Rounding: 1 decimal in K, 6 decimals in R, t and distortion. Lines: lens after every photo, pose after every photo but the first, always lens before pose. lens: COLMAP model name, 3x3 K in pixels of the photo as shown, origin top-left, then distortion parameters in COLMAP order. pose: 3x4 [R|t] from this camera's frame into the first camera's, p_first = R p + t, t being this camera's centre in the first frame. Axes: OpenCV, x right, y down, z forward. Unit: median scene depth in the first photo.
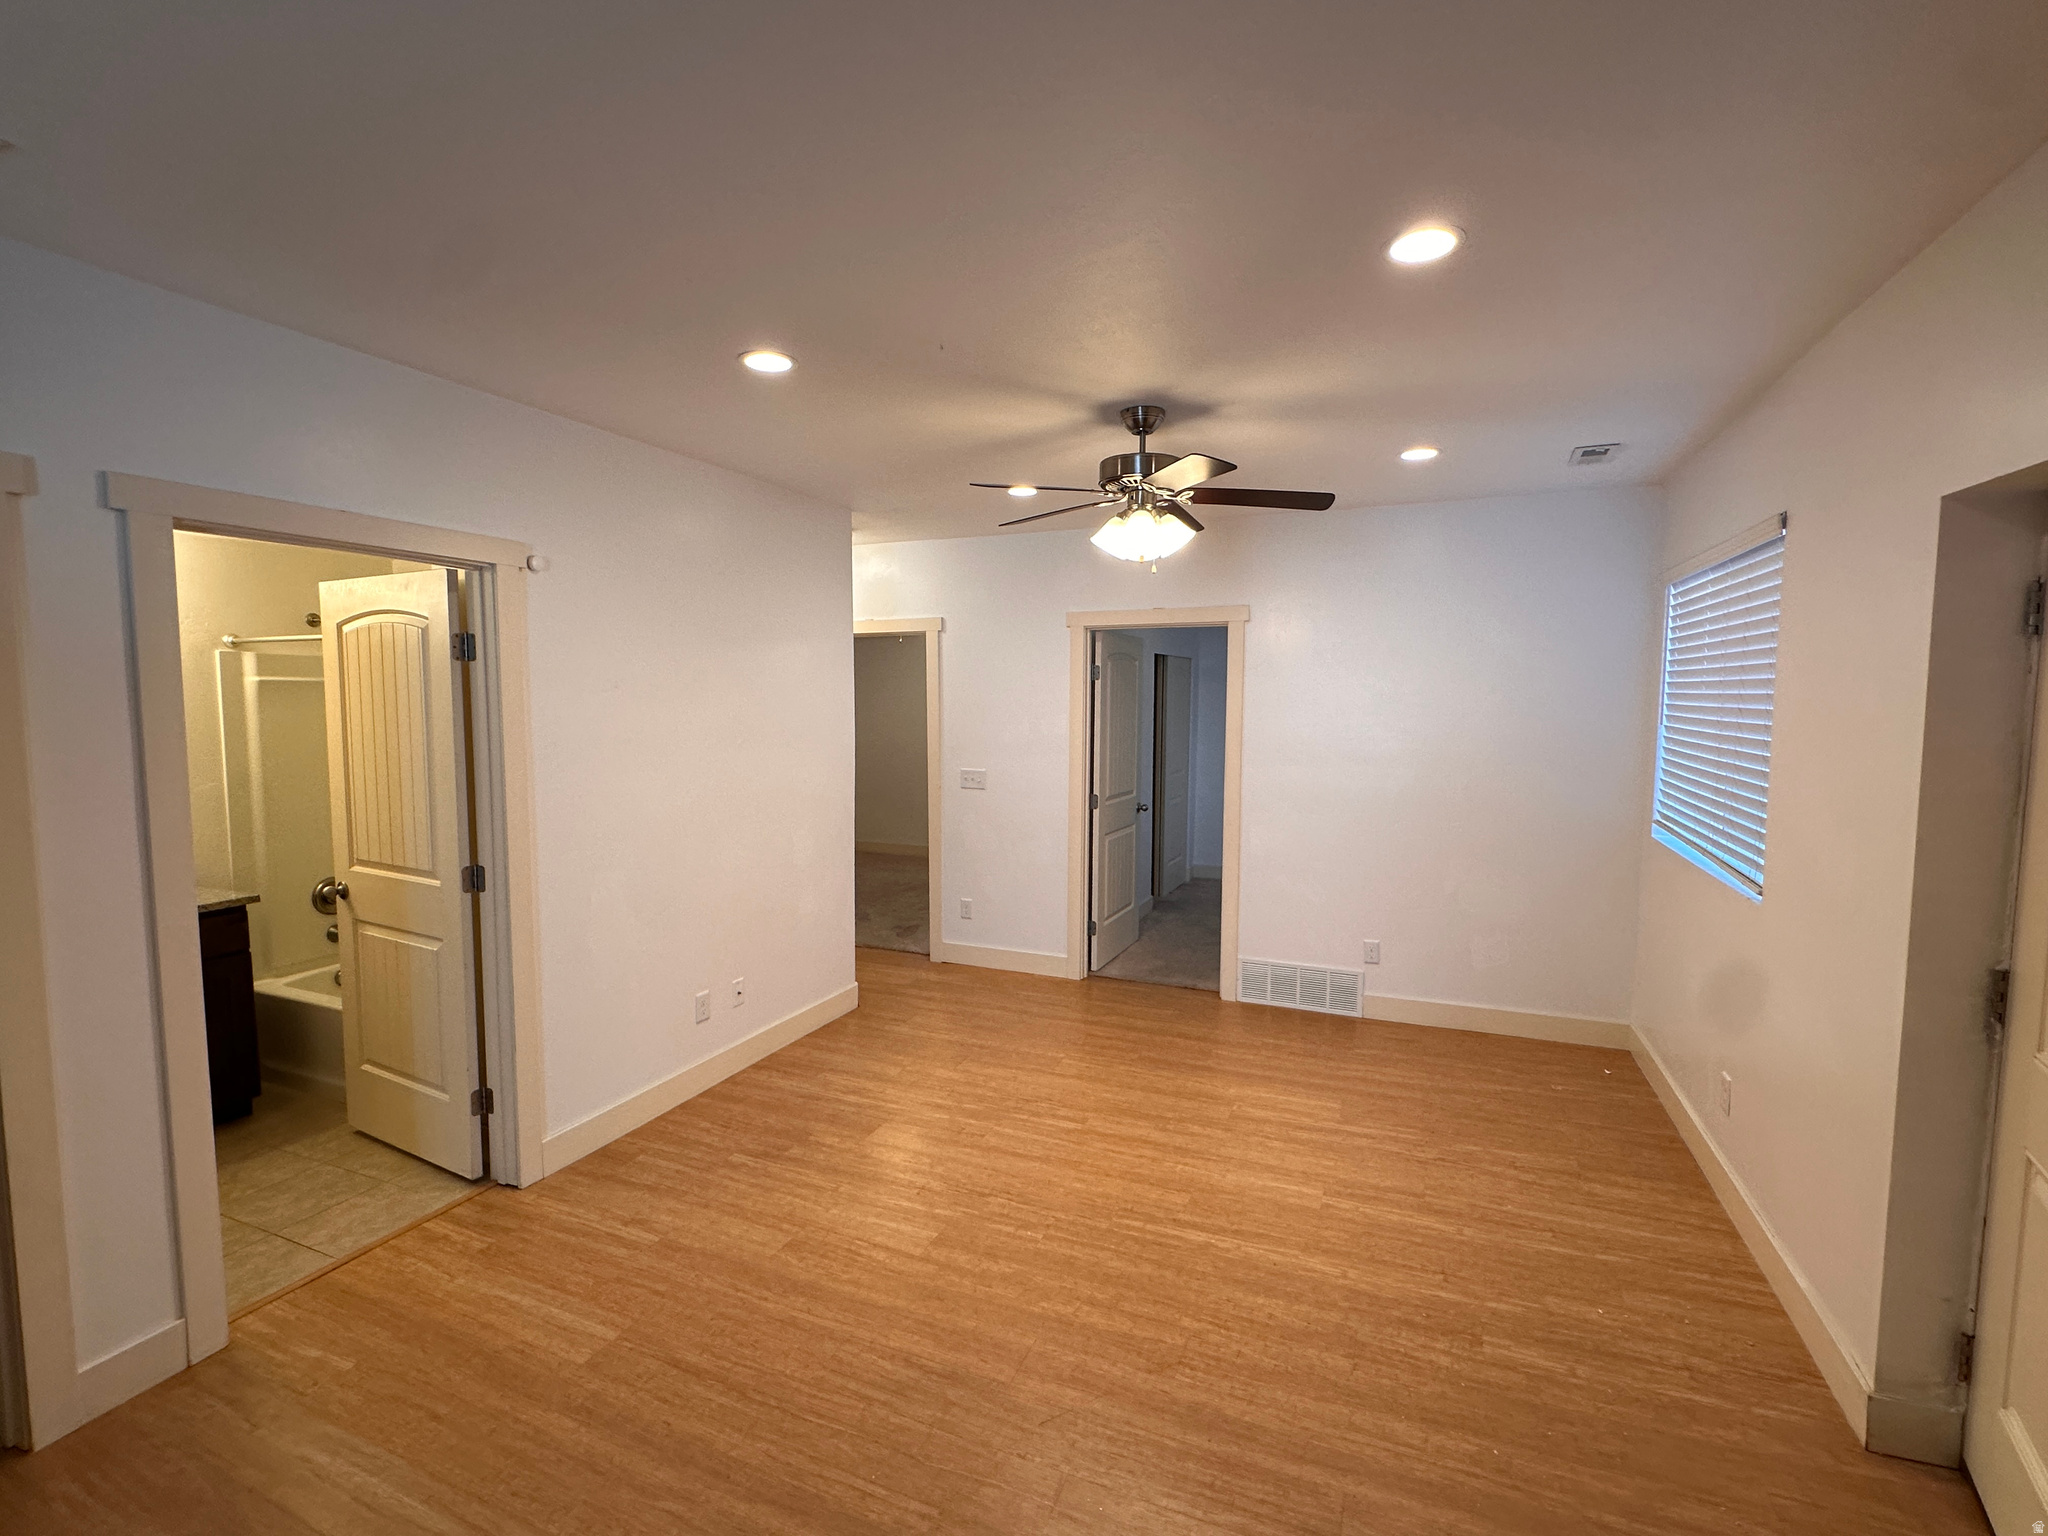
lens RADIAL K [[920.2, 0, 1026.5], [0, 920.2, 765.2], [0, 0, 1]] dist [-0.010563, 0.000916]
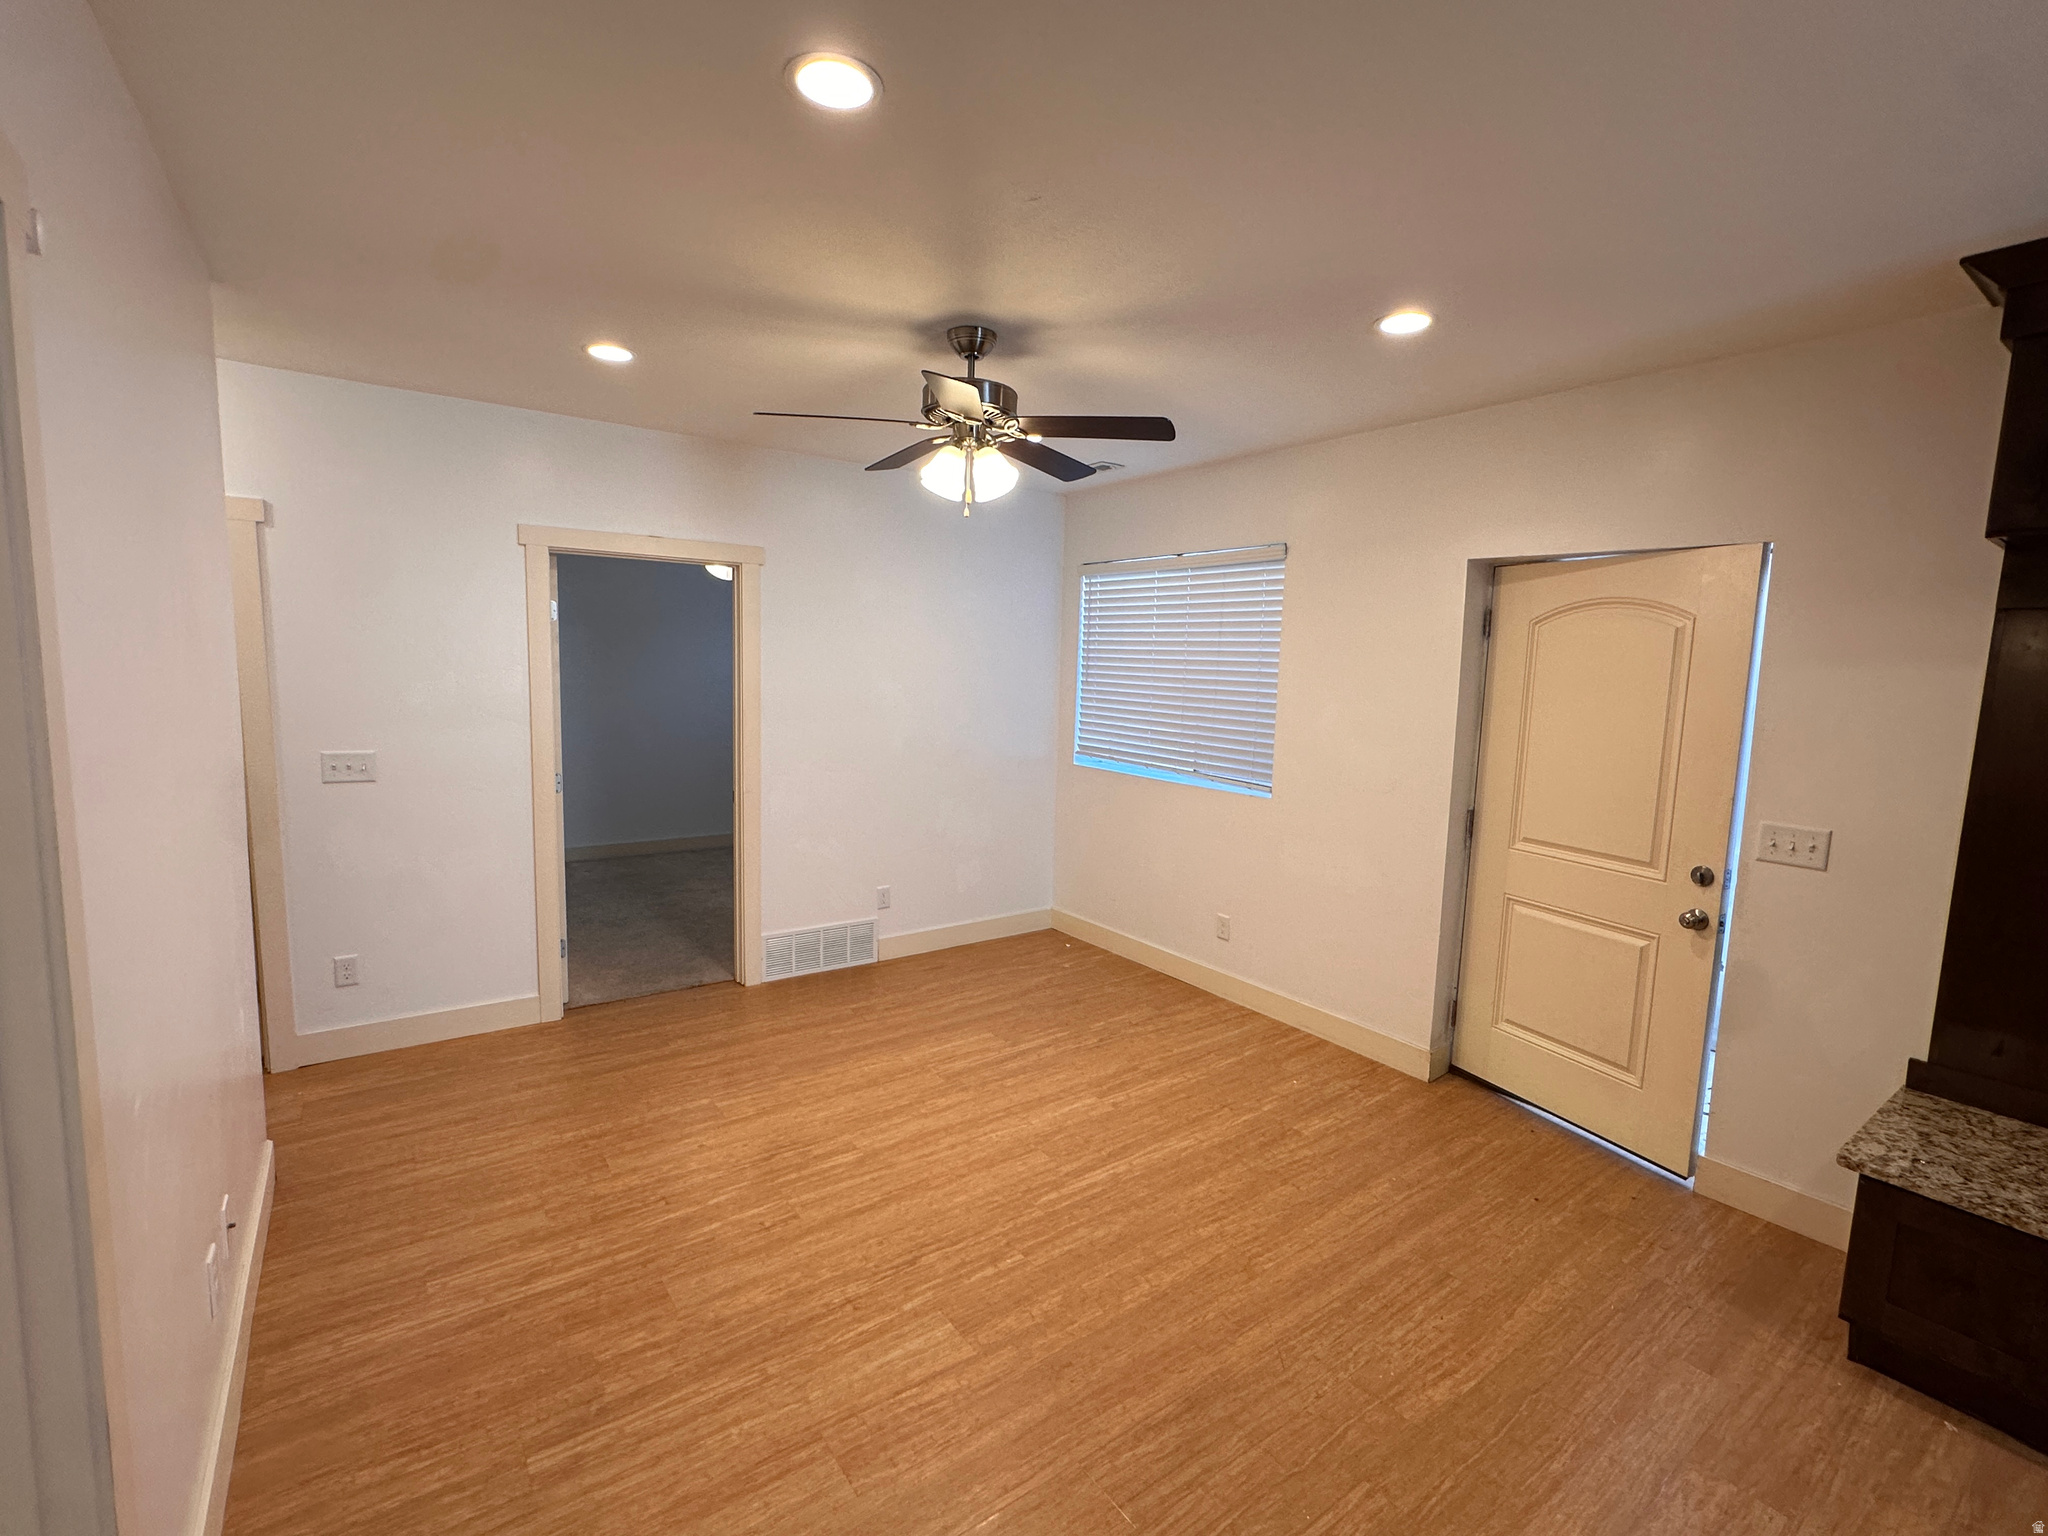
lens RADIAL K [[920.2, 0, 1026.7], [0, 920.2, 764.9], [0, 0, 1]] dist [-0.010563, 0.000916]
pose [[0.508869, -0.083255, 0.856809, -0.581791], [0.036839, 0.996507, 0.074950, -0.026970], [-0.860056, -0.006576, 0.510158, 0.442263]]
